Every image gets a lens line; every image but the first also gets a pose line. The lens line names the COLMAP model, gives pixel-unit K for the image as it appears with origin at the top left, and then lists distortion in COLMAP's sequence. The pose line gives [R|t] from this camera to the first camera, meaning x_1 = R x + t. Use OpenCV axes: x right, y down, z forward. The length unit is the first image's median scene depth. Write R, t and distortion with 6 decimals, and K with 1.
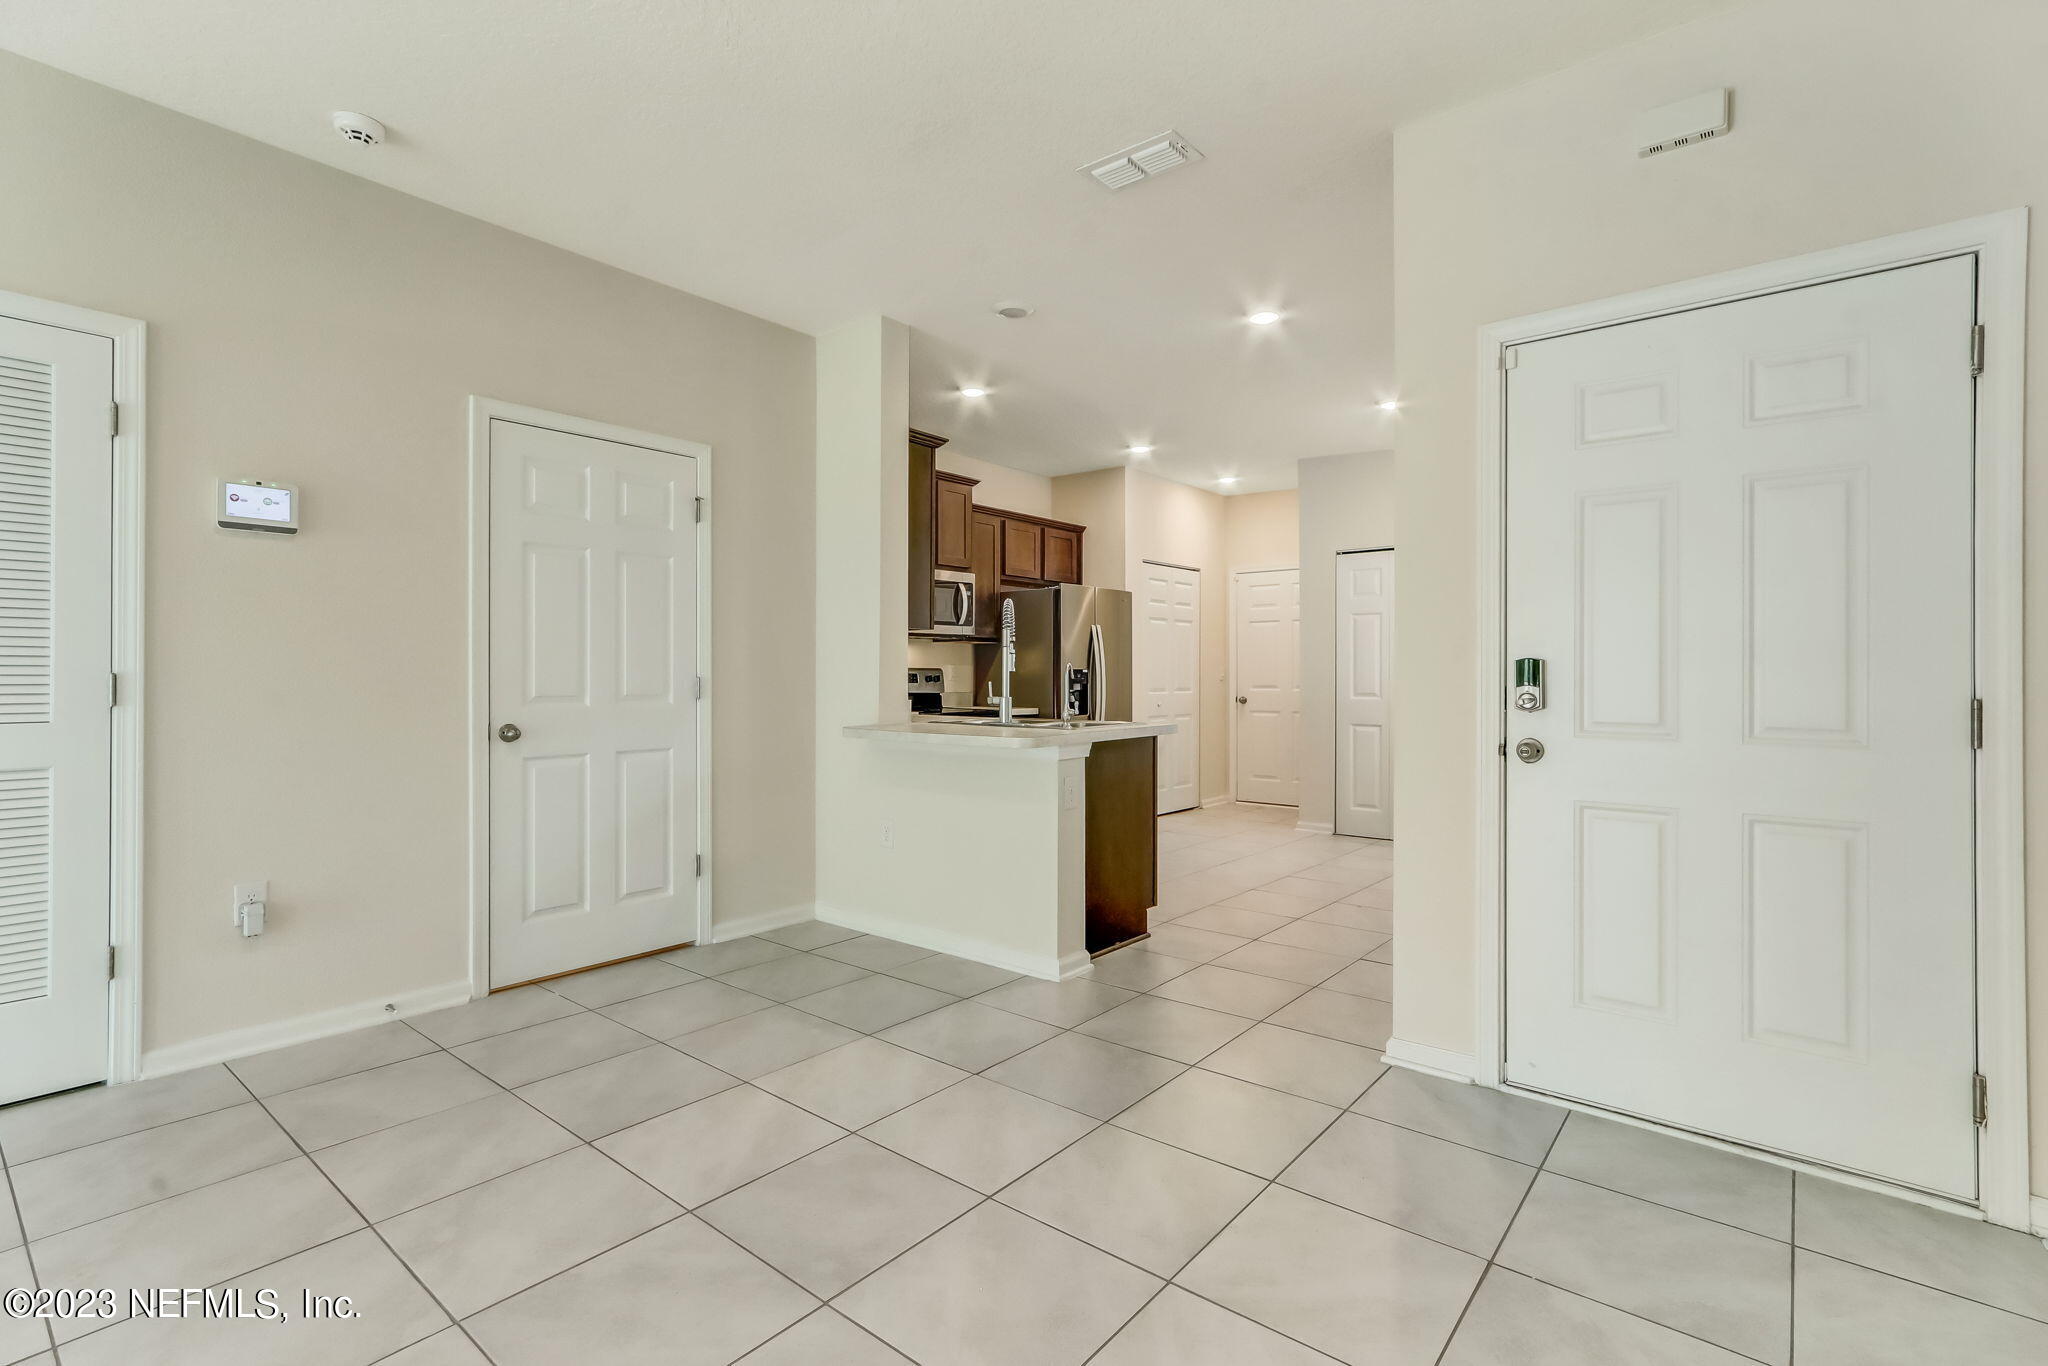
lens RADIAL K [[956.0, 0, 1023.5], [0, 956.0, 674.8], [0, 0, 1]] dist [-0.004507, 0.000805]
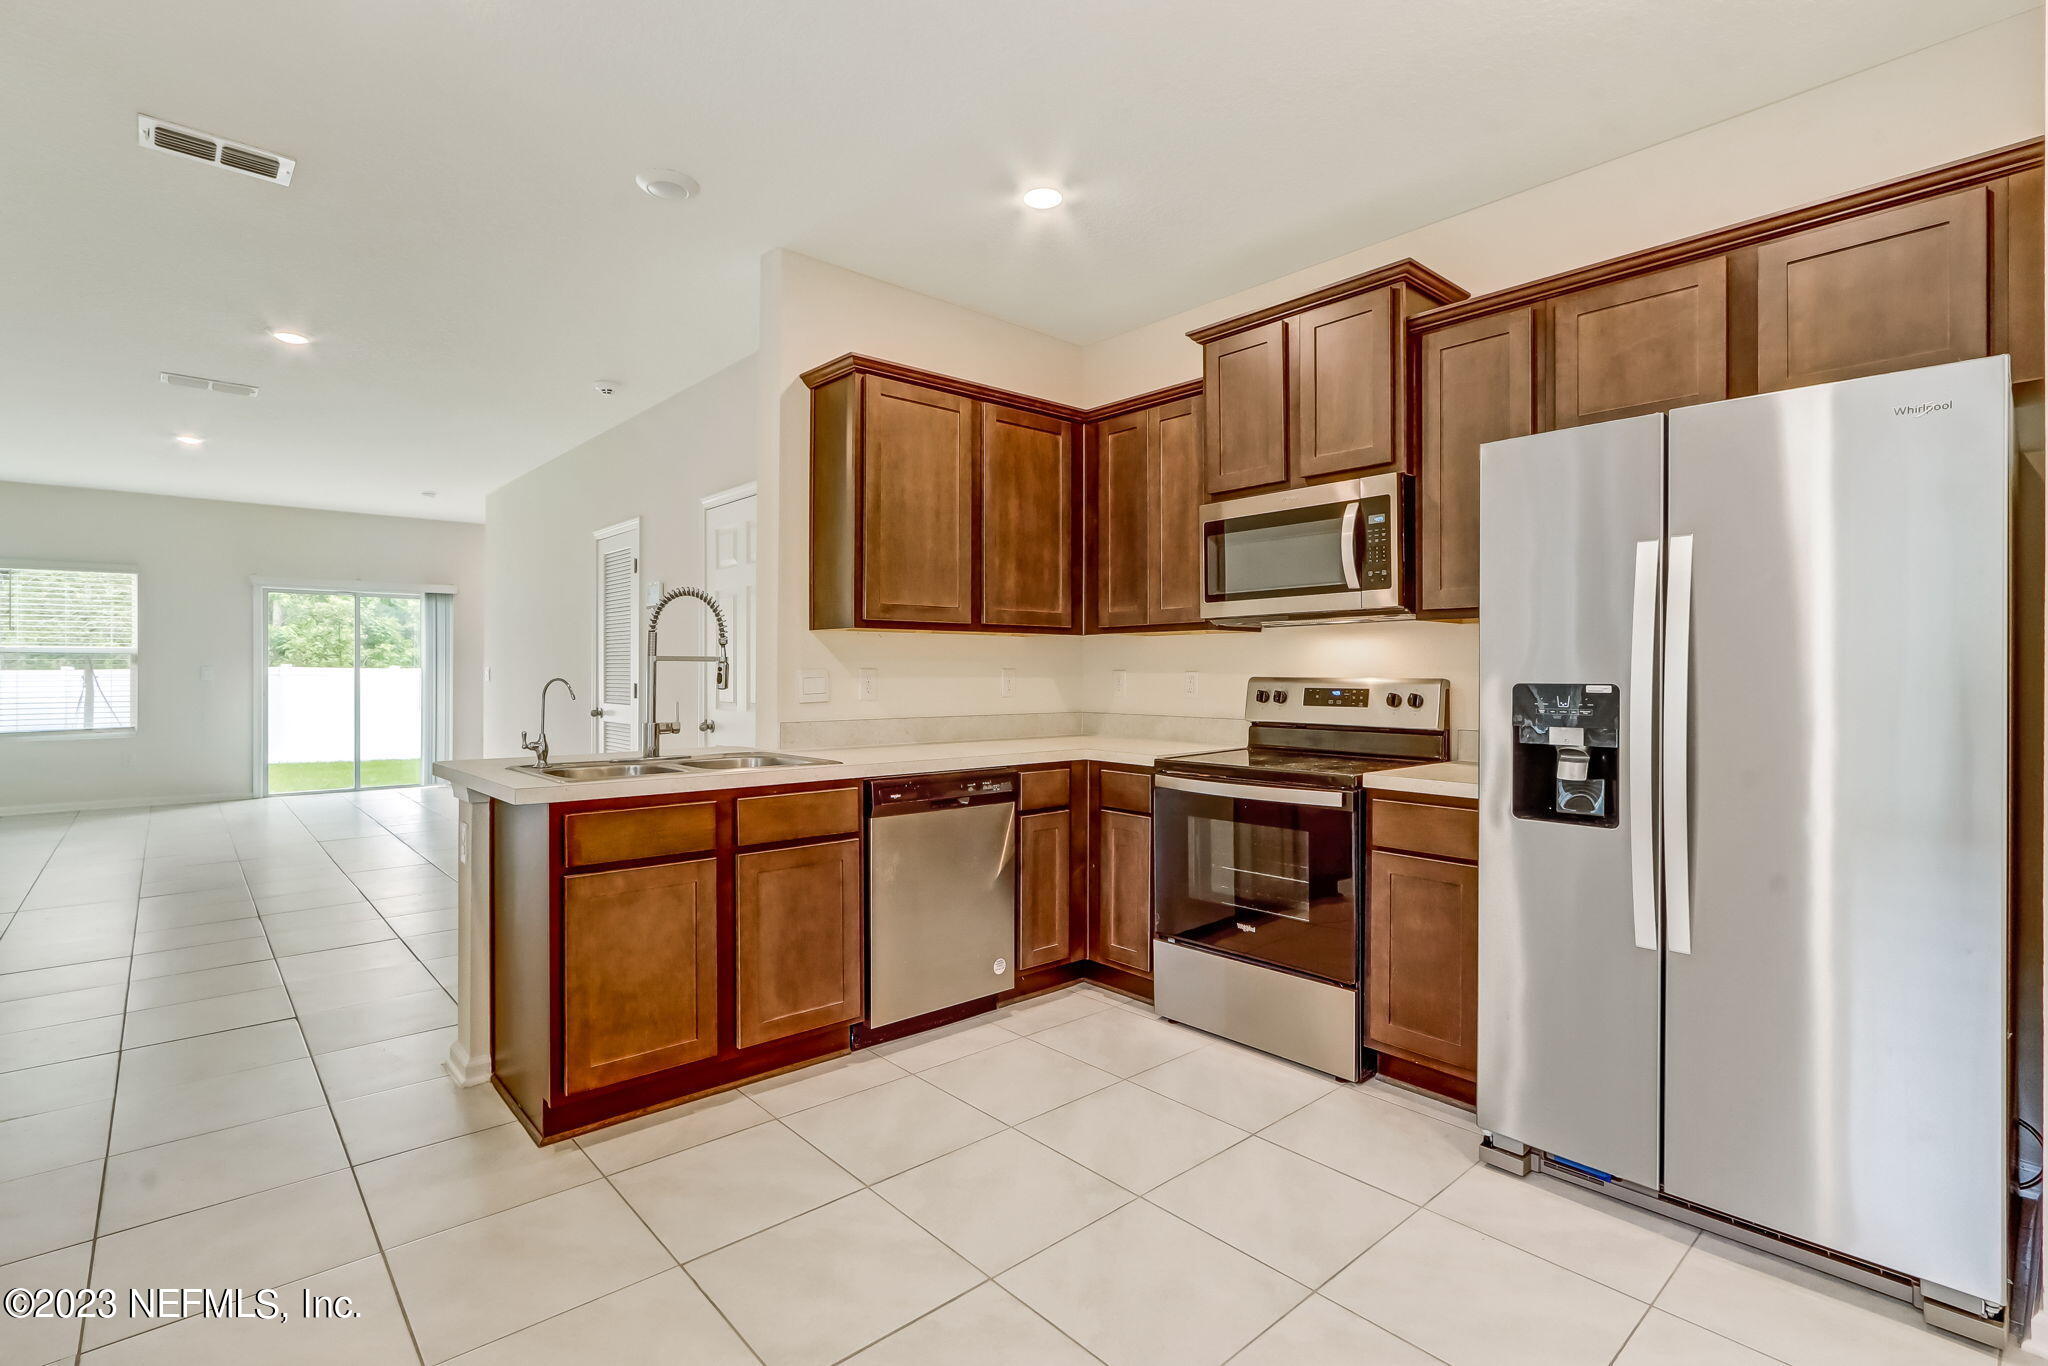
lens RADIAL K [[956.0, 0, 1009.1], [0, 956.0, 675.8], [0, 0, 1]] dist [-0.004507, 0.000805]
pose [[-0.167164, 0.000776, -0.985929, 0.606267], [0.000481, 1.000000, 0.000706, -0.012763], [0.985929, -0.000356, -0.167165, 1.265848]]
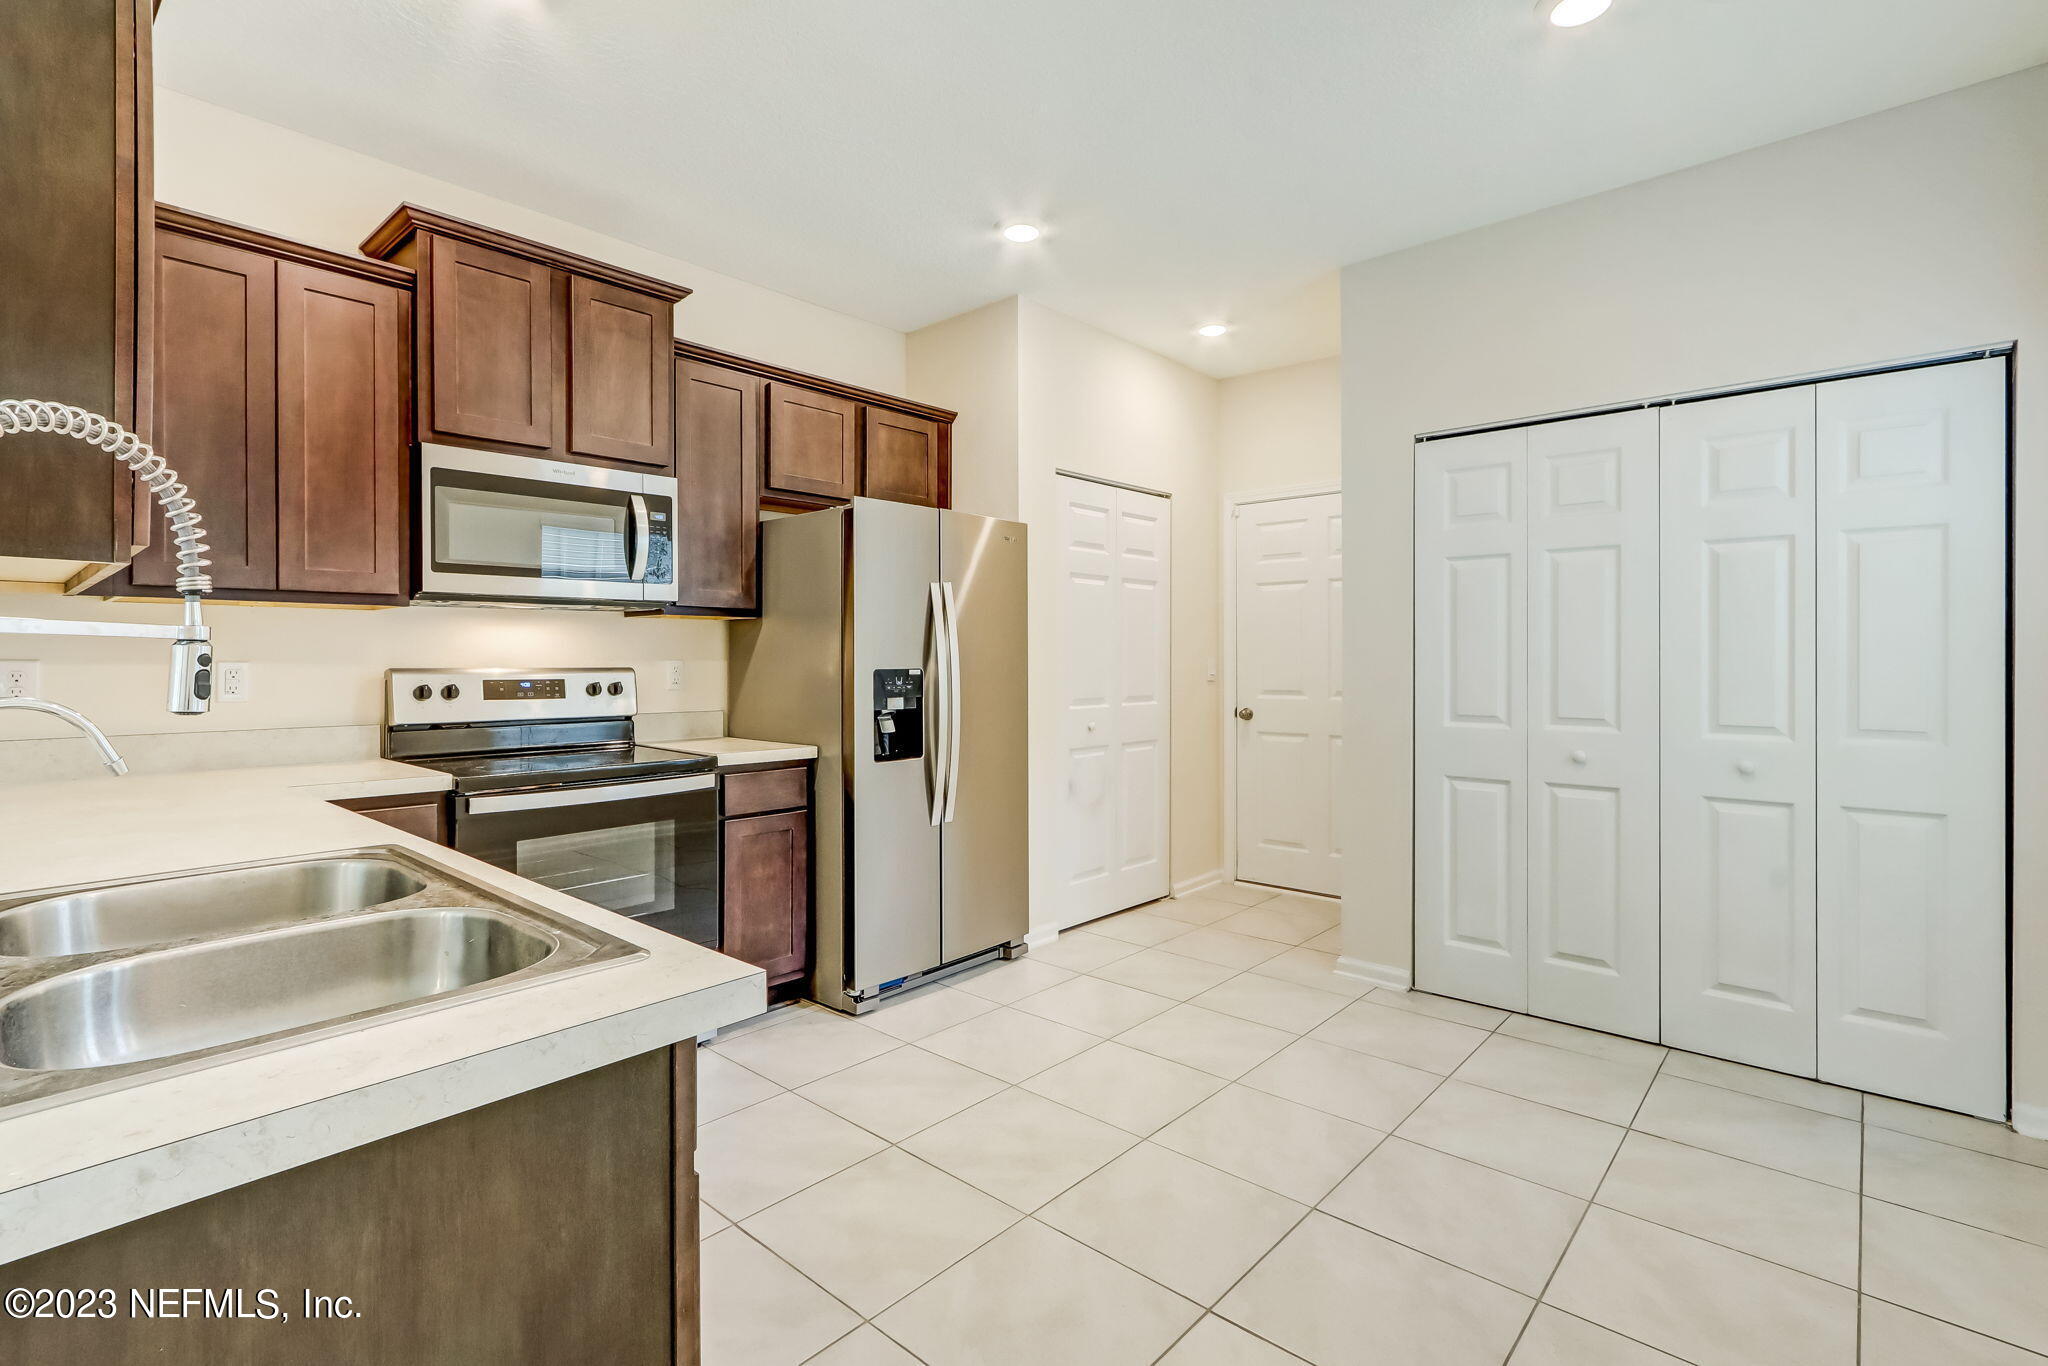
lens RADIAL K [[956.0, 0, 1018.9], [0, 956.0, 663.2], [0, 0, 1]] dist [-0.004507, 0.000805]
pose [[0.999045, -0.002365, -0.043620, 0.208670], [0.002585, 0.999984, 0.004992, -0.016448], [0.043608, -0.005100, 0.999036, 0.725211]]
